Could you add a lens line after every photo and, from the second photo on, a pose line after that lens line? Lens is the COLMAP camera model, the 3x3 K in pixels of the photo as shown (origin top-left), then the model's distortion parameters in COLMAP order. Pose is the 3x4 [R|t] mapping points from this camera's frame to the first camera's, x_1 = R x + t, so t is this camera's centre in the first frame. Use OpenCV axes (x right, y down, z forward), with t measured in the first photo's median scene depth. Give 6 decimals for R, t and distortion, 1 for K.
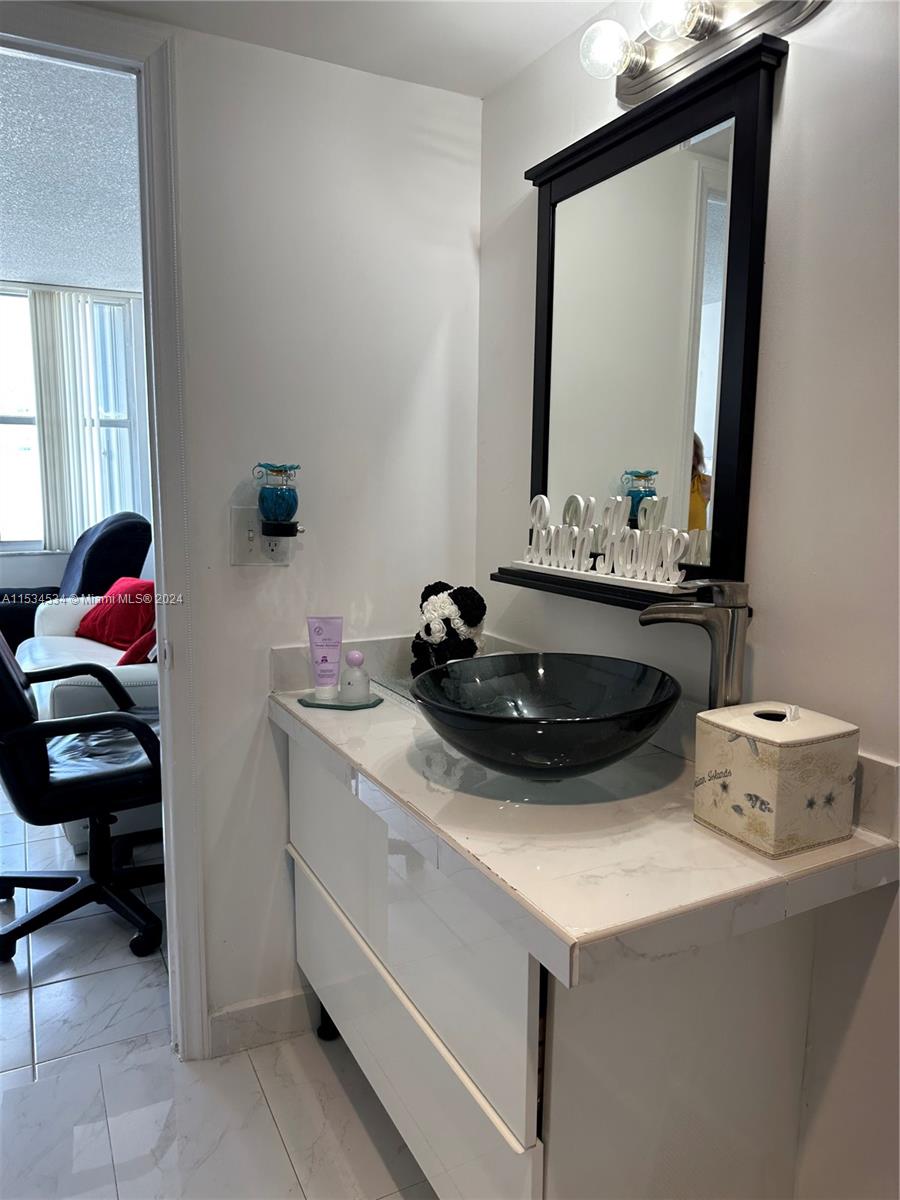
lens RADIAL K [[844.9, 0, 453.0], [0, 844.9, 597.1], [0, 0, 1]] dist [0.165044, -0.291624]
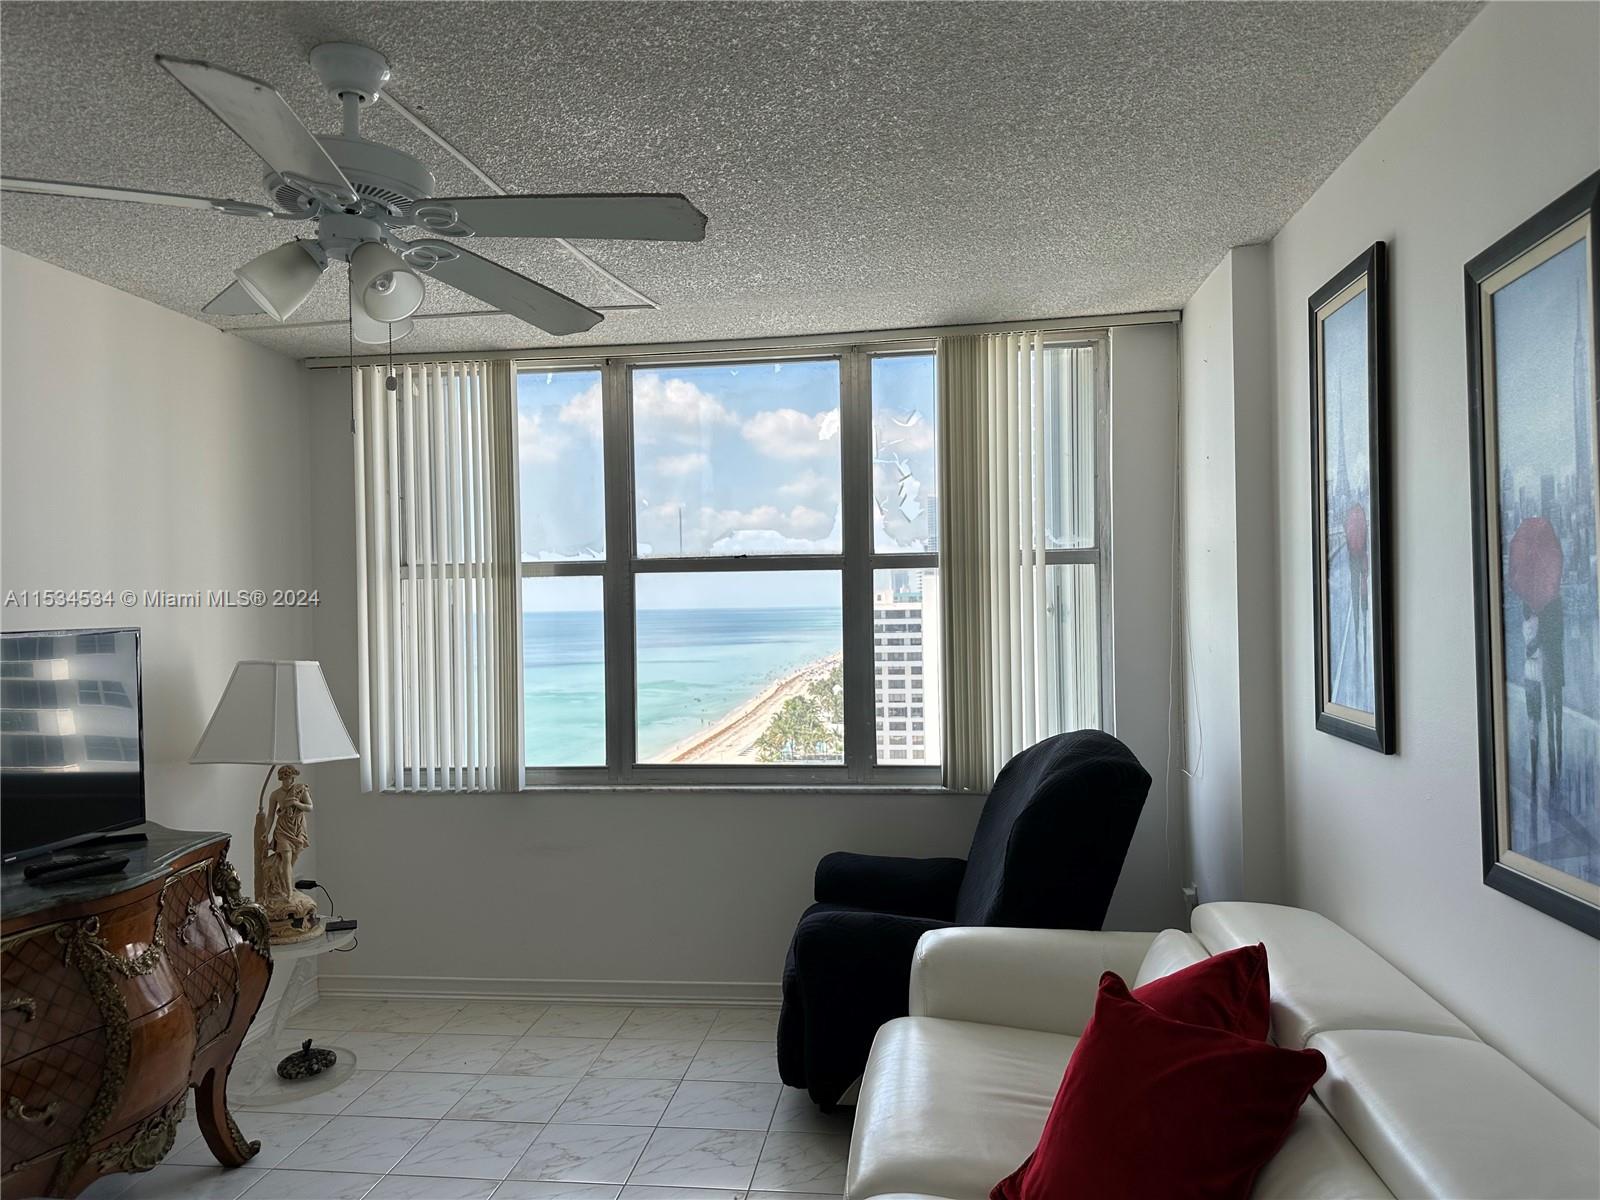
lens RADIAL K [[1126.6, 0, 800.0], [0, 1126.6, 600.0], [0, 0, 1]] dist [0.165044, -0.291624]
pose [[0.829337, -0.018324, -0.558448, -0.137925], [-0.057978, 0.991245, -0.118628, -0.081313], [0.555732, 0.130760, 0.821014, 0.329179]]
